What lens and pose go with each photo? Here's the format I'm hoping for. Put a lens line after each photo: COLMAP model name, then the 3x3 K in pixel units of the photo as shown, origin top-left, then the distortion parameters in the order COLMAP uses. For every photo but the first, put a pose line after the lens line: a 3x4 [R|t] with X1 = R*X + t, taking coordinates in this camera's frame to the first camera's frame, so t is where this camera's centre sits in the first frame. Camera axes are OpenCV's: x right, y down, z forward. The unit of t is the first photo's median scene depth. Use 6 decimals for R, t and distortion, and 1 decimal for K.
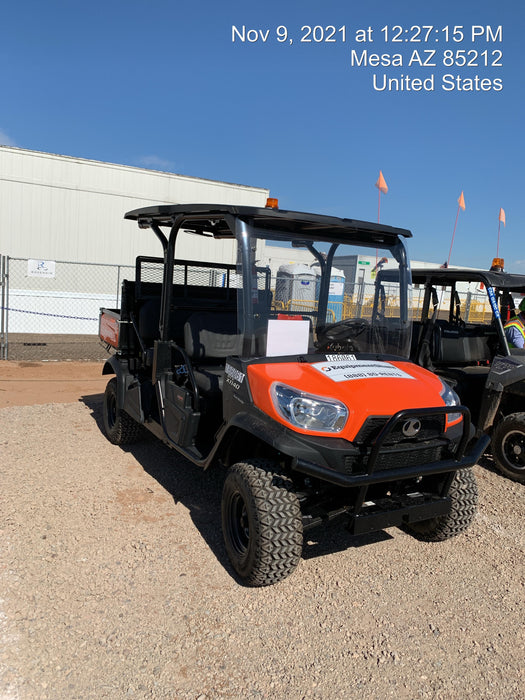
lens RADIAL K [[526.4, 0, 256.0], [0, 526.4, 346.9], [0, 0, 1]] dist [0.031487, -0.001540]
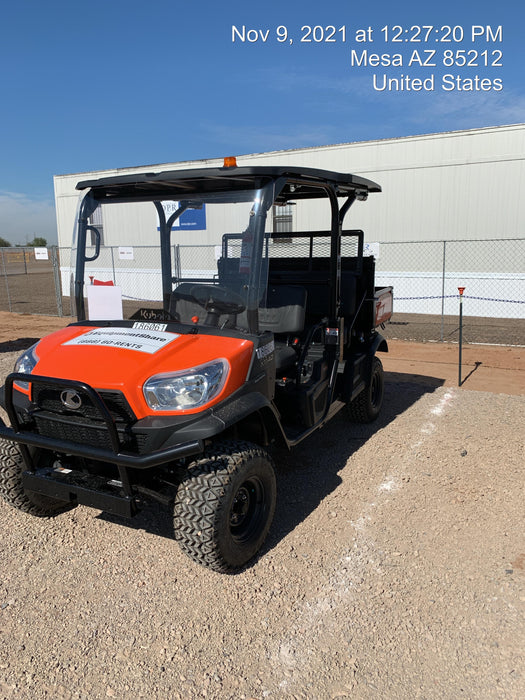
lens RADIAL K [[526.4, 0, 256.0], [0, 526.4, 346.9], [0, 0, 1]] dist [0.031487, -0.001540]
pose [[0.523647, 0.076360, -0.848506, 1.063184], [-0.054544, 0.996937, 0.056057, -0.005907], [0.850188, 0.016926, 0.526208, 0.681753]]
